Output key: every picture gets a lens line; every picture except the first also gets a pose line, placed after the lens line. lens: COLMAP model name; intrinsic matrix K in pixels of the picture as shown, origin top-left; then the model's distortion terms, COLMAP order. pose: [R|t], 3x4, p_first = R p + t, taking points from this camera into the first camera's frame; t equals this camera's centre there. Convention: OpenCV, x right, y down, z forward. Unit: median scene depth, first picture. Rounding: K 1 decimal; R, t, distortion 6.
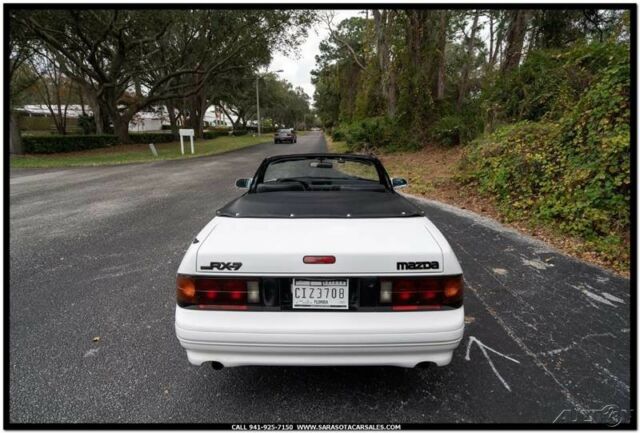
lens RADIAL K [[357.4, 0, 320.0], [0, 357.4, 216.5], [0, 0, 1]] dist [0.005826, 0.001585]
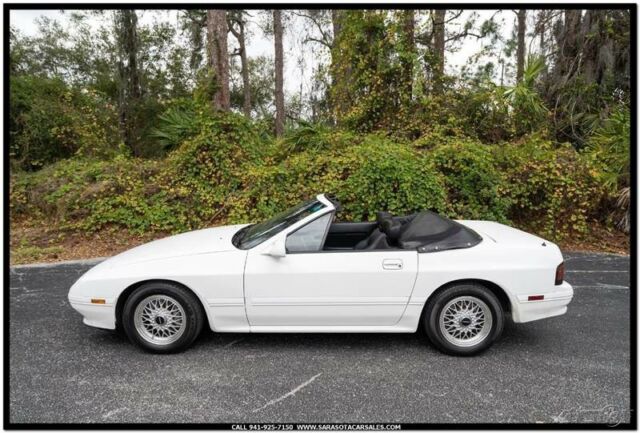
lens RADIAL K [[396.2, 0, 320.0], [0, 396.2, 216.5], [0, 0, 1]] dist [0.005578, 0.000491]
pose [[0.002831, -0.138633, 0.990340, -0.807180], [0.238547, 0.961847, 0.133962, -0.200856], [-0.971127, 0.235863, 0.035793, 0.739143]]
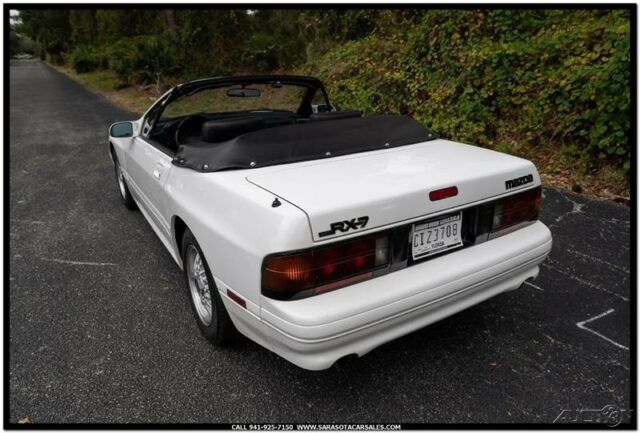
lens RADIAL K [[441.1, 0, 320.0], [0, 441.1, 216.5], [0, 0, 1]] dist [0.006009, 0.002558]
pose [[0.851104, -0.197496, 0.486433, -0.274920], [0.141238, 0.978520, 0.150166, -0.007395], [-0.505641, -0.059104, 0.860717, 0.098241]]
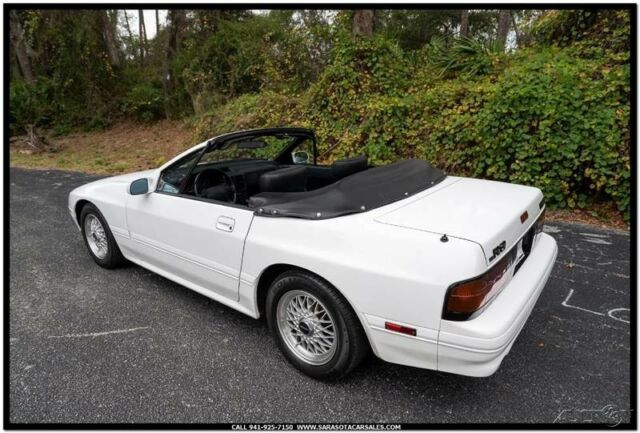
lens RADIAL K [[396.2, 0, 320.0], [0, 396.2, 216.5], [0, 0, 1]] dist [0.005578, 0.000491]
pose [[0.613539, -0.233379, 0.754390, -0.465140], [0.202577, 0.969876, 0.135288, -0.060086], [-0.763238, 0.069818, 0.642334, 0.259278]]
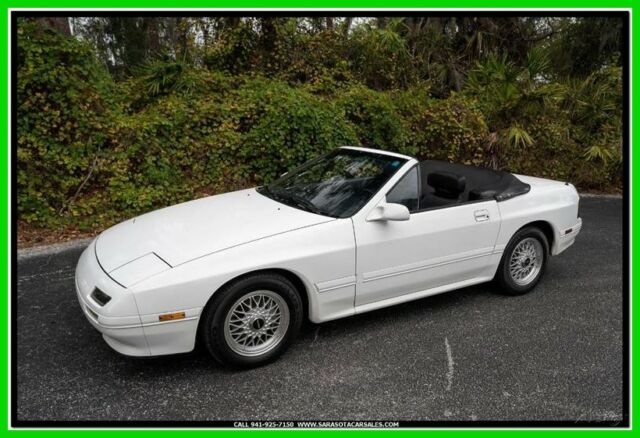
lens RADIAL K [[458.1, 0, 320.0], [0, 458.1, 219.0], [0, 0, 1]] dist [0.006019, 0.000891]
pose [[-0.489299, -0.204583, 0.847781, -0.670769], [0.205147, 0.917820, 0.339885, -0.308965], [-0.847644, 0.340225, -0.407119, 1.190252]]
